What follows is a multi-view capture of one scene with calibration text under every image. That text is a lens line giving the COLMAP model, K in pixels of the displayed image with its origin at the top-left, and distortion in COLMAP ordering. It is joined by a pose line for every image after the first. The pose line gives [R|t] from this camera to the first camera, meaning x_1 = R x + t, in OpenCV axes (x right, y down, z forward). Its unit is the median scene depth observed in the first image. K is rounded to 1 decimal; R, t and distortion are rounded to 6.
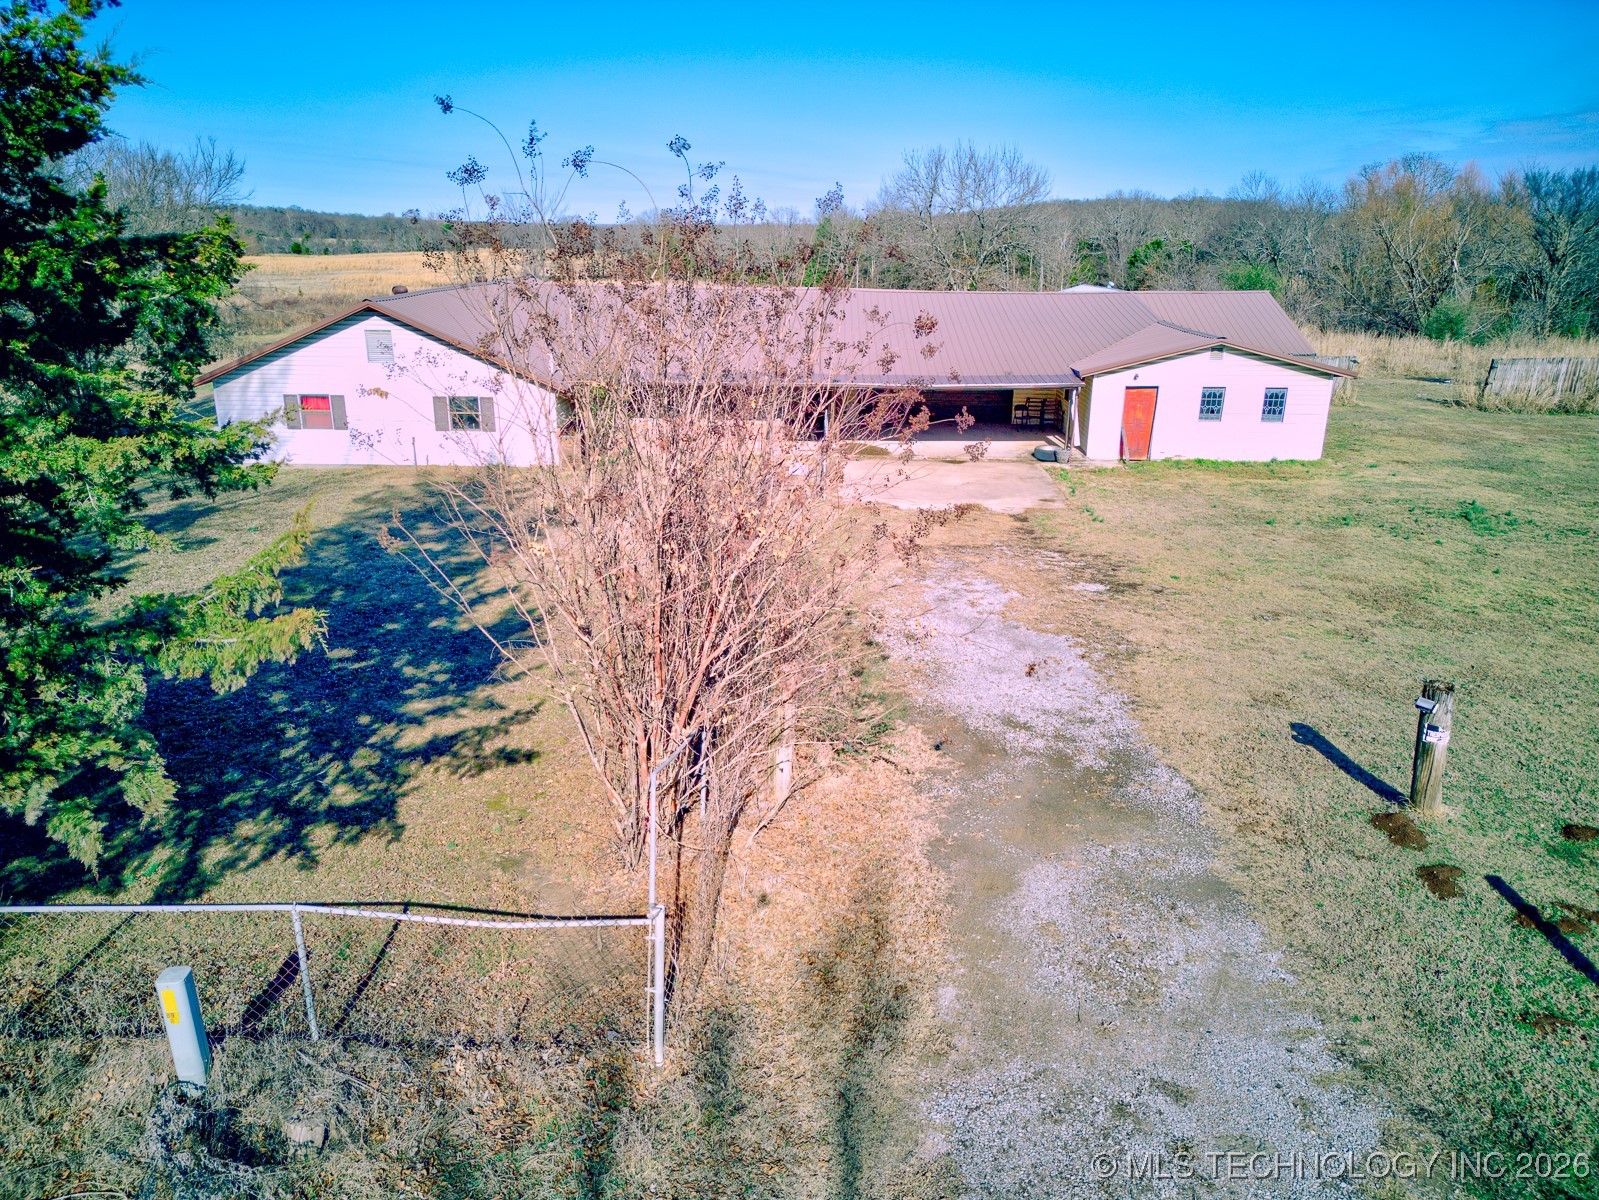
lens RADIAL K [[1106.6, 0, 799.5], [0, 1106.6, 600.0], [0, 0, 1]] dist [0.075445, -0.063547]
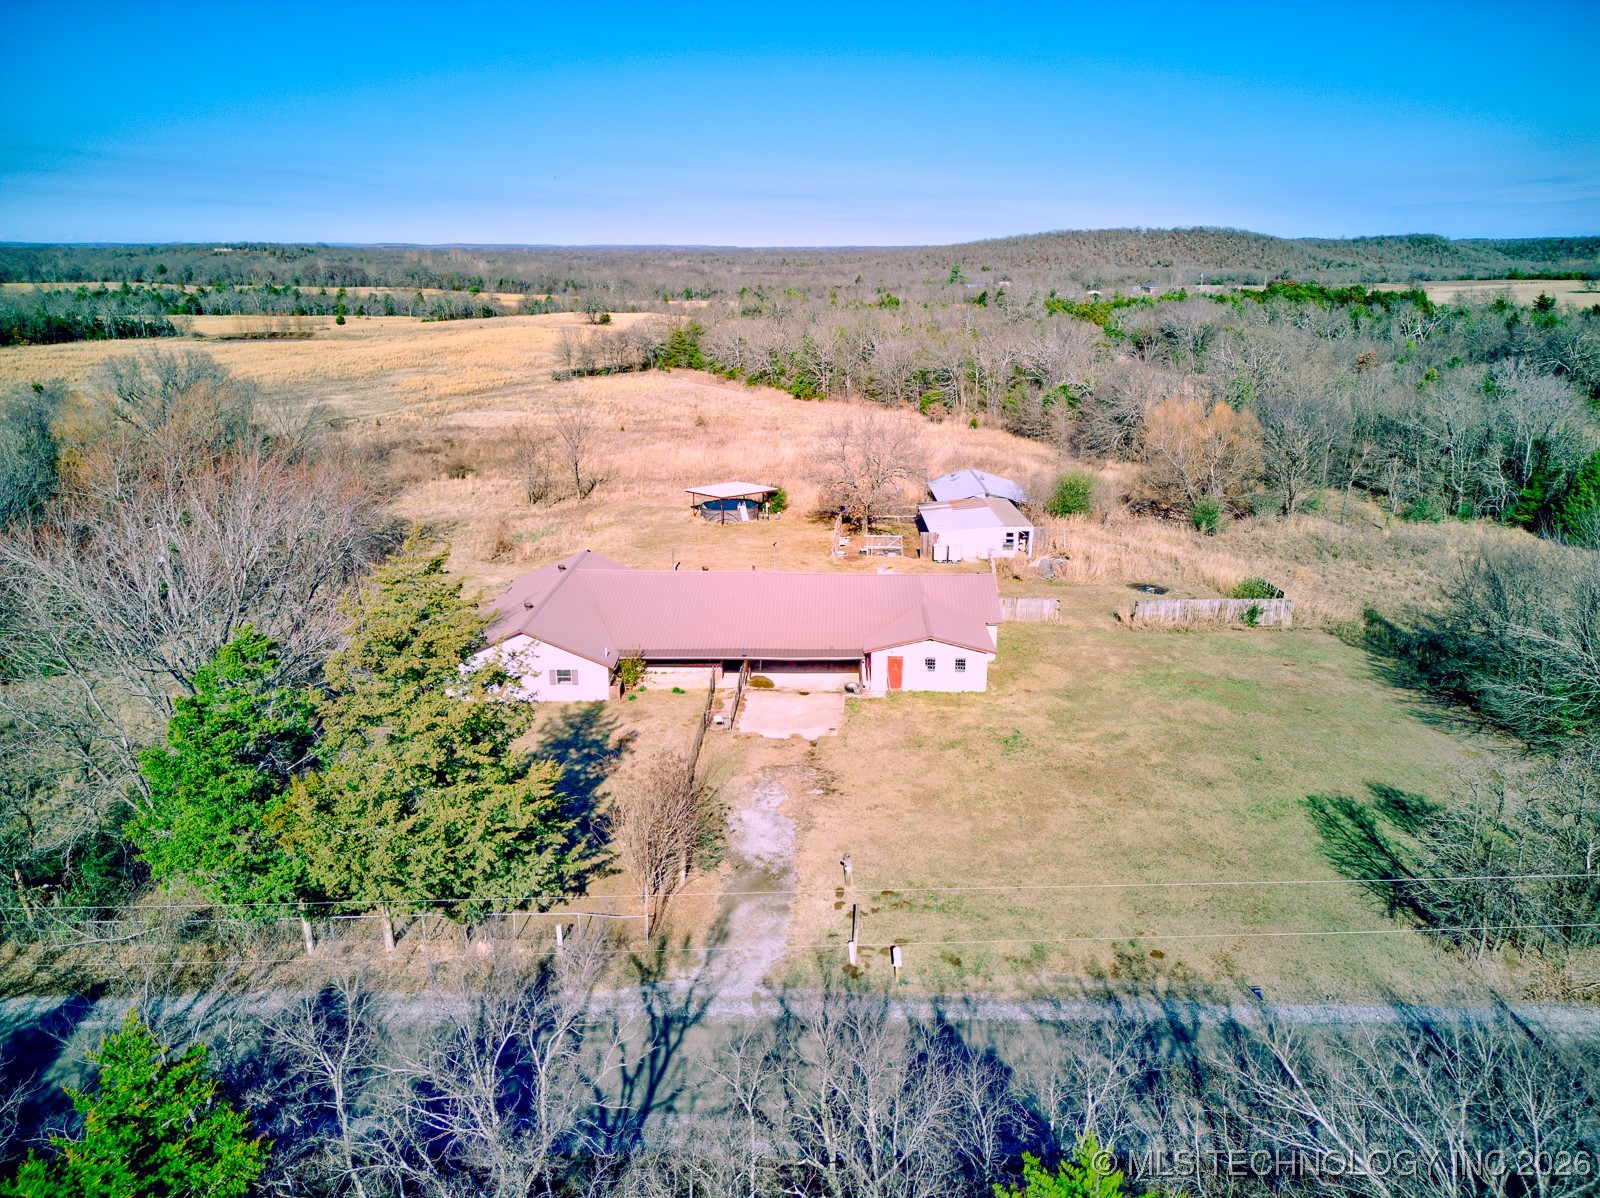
lens RADIAL K [[1107.3, 0, 800.0], [0, 1107.3, 599.0], [0, 0, 1]] dist [0.075445, -0.063547]
pose [[0.999977, 0.003071, -0.005976, 0.212165], [-0.003121, 0.999960, -0.008343, -0.408159], [0.005950, 0.008362, 0.999947, -1.503130]]
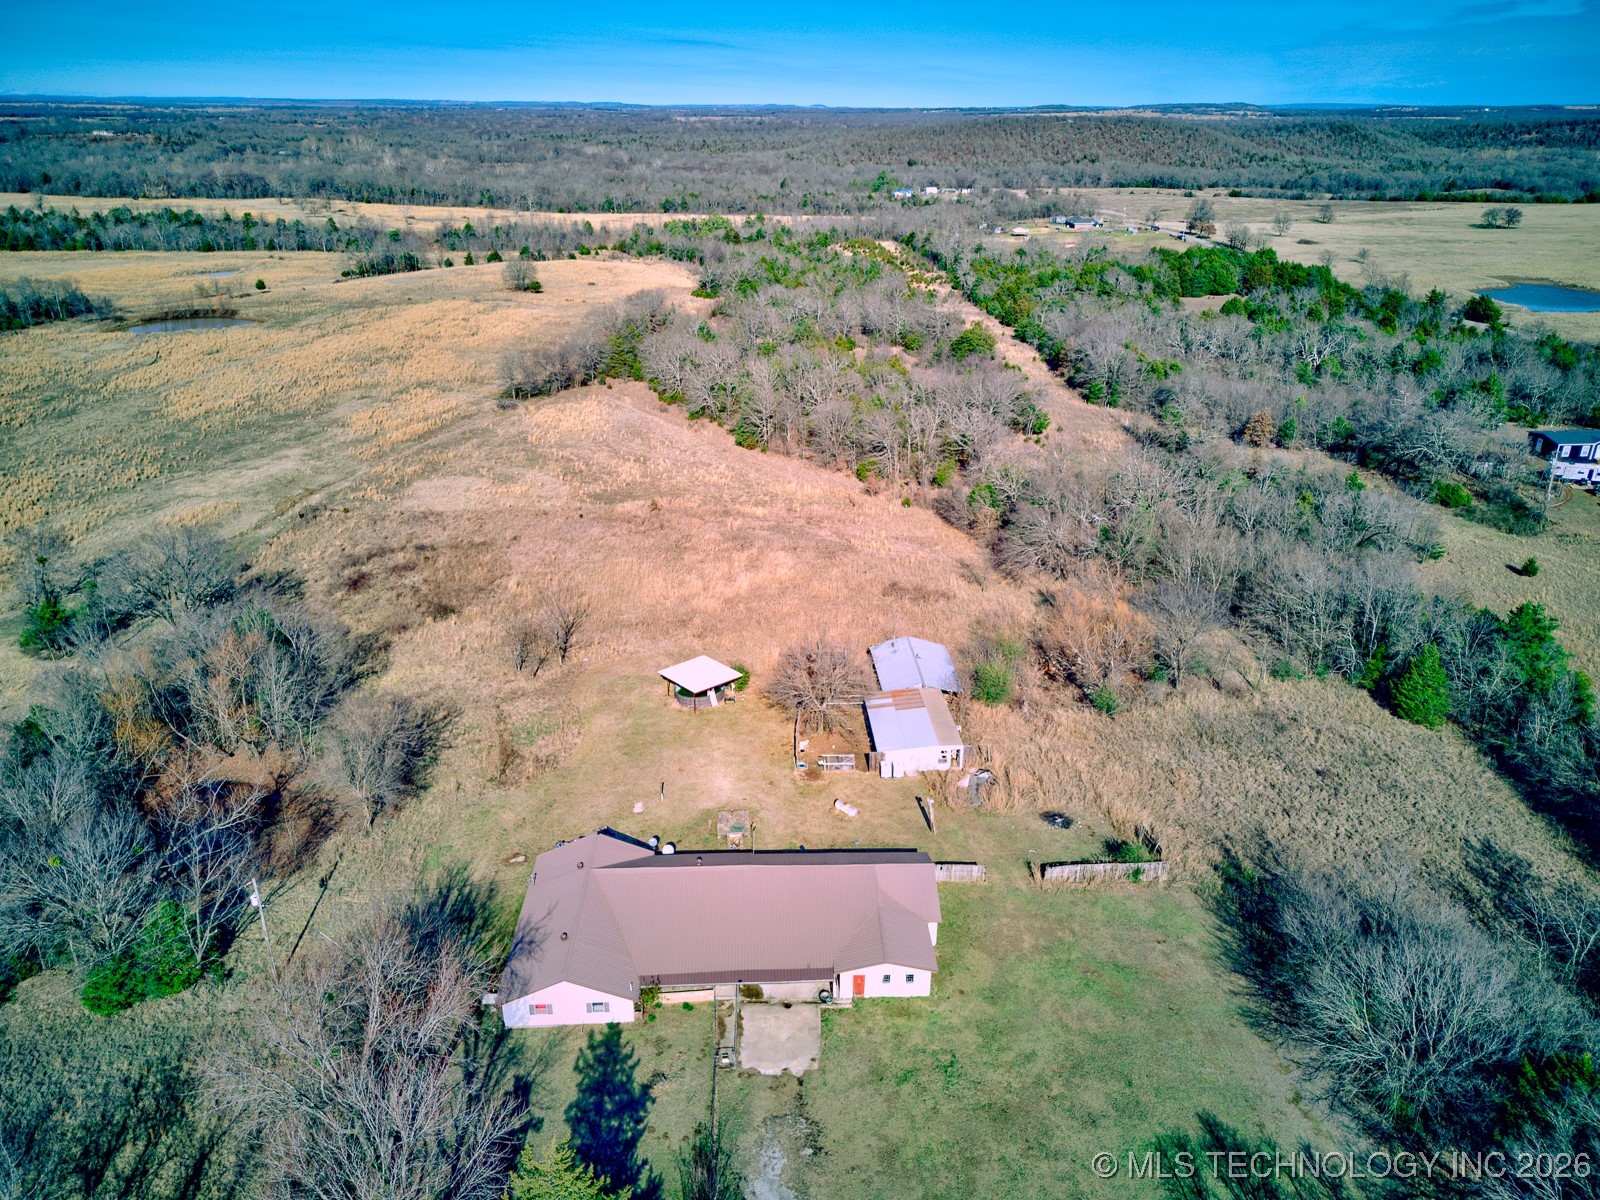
lens RADIAL K [[1107.3, 0, 800.0], [0, 1107.3, 600.0], [0, 0, 1]] dist [0.075445, -0.063547]
pose [[0.998012, -0.004658, 0.062850, 0.015649], [-0.001447, 0.995309, 0.096739, -1.919419], [-0.063006, -0.096638, 0.993323, -2.178111]]
